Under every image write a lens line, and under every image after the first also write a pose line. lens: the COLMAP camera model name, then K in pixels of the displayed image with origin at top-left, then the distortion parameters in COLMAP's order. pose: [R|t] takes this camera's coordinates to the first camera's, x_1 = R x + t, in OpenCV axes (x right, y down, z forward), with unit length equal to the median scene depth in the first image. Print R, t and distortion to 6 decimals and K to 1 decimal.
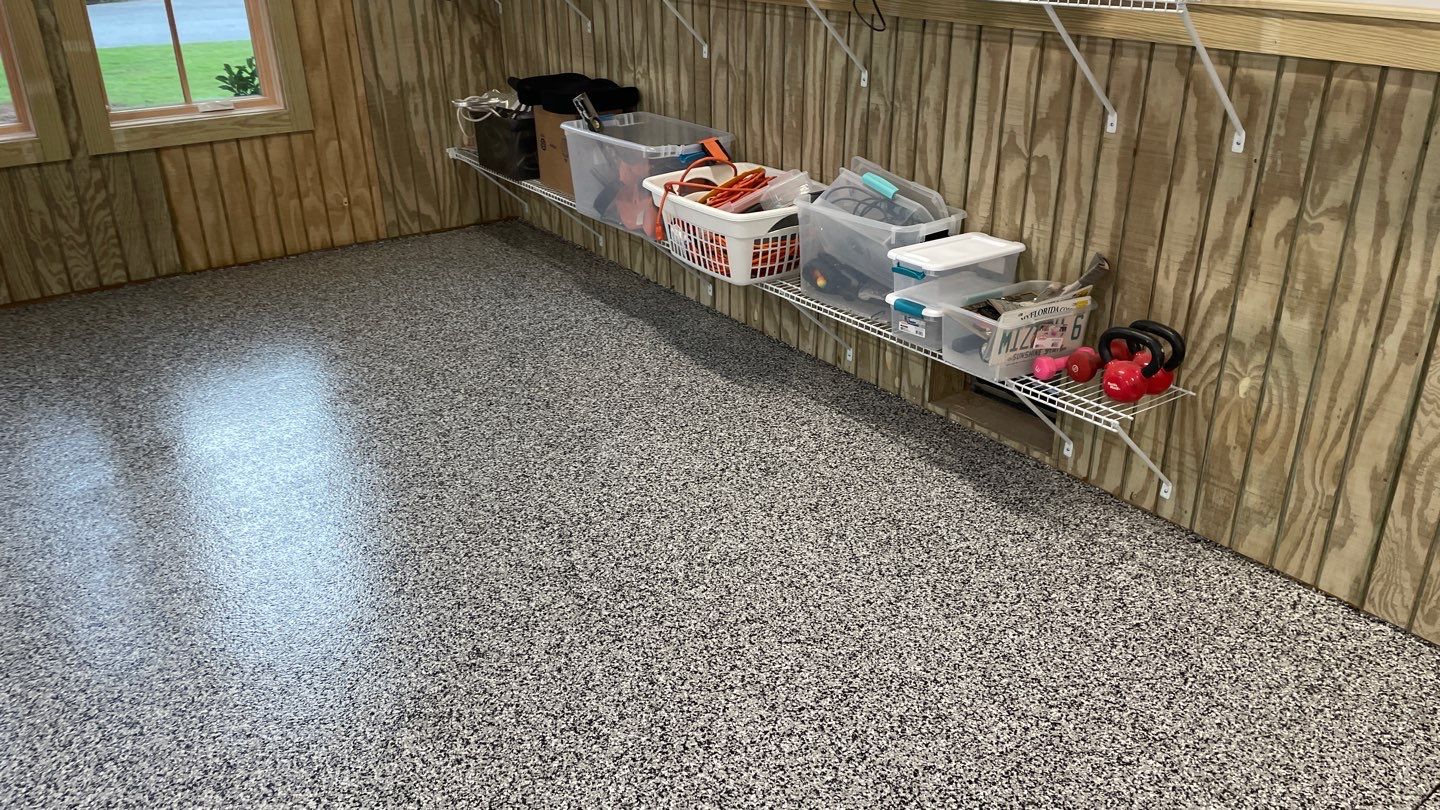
lens RADIAL K [[1085.7, 0, 746.3], [0, 1085.7, 386.4], [0, 0, 1]] dist [0.098648, -0.130748]
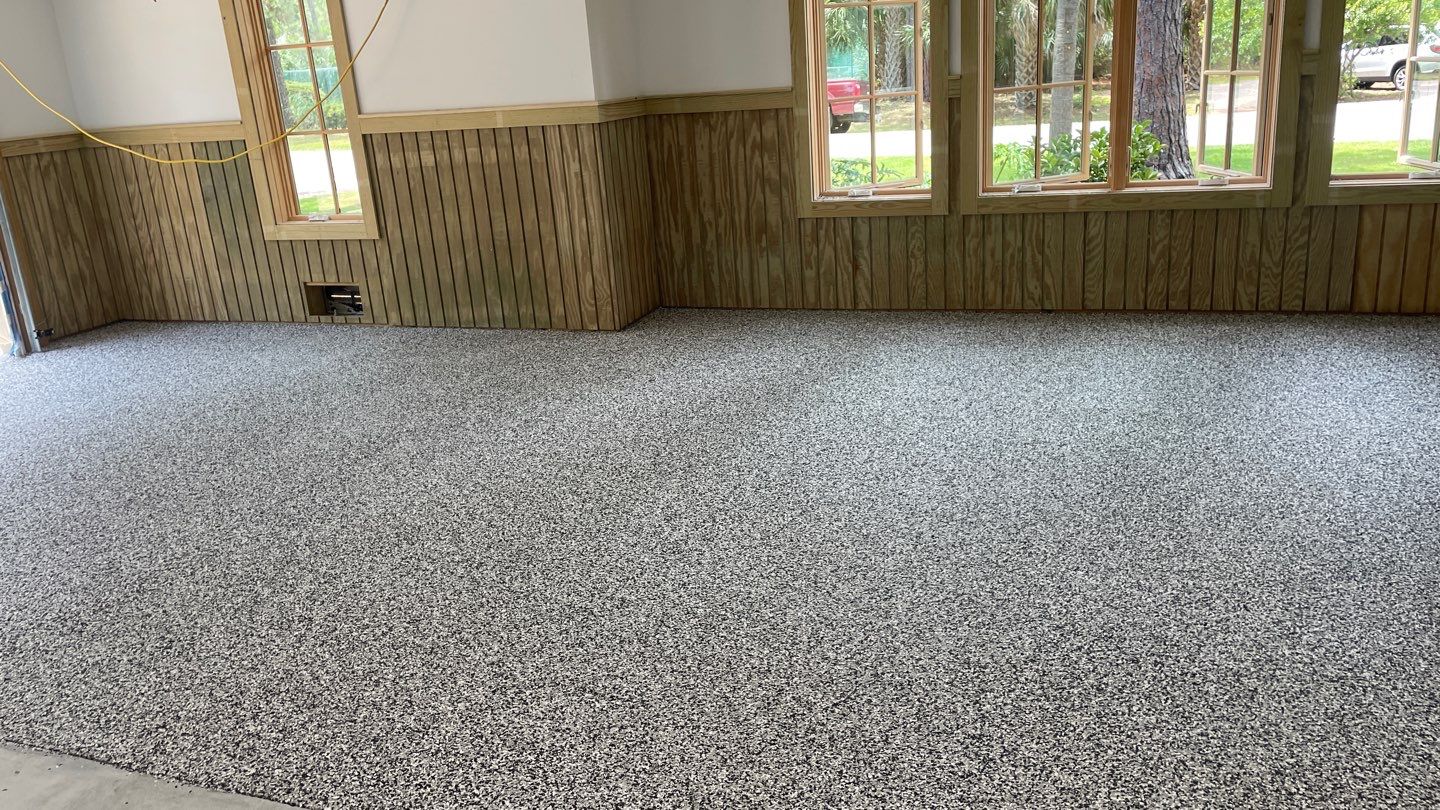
lens RADIAL K [[1085.7, 0, 717.9], [0, 1085.7, 388.0], [0, 0, 1]] dist [0.098648, -0.130748]
pose [[0.537366, 0.211702, -0.816346, 0.145648], [-0.281402, 0.957515, 0.063076, 0.126443], [0.795016, 0.195827, 0.574109, -0.264246]]
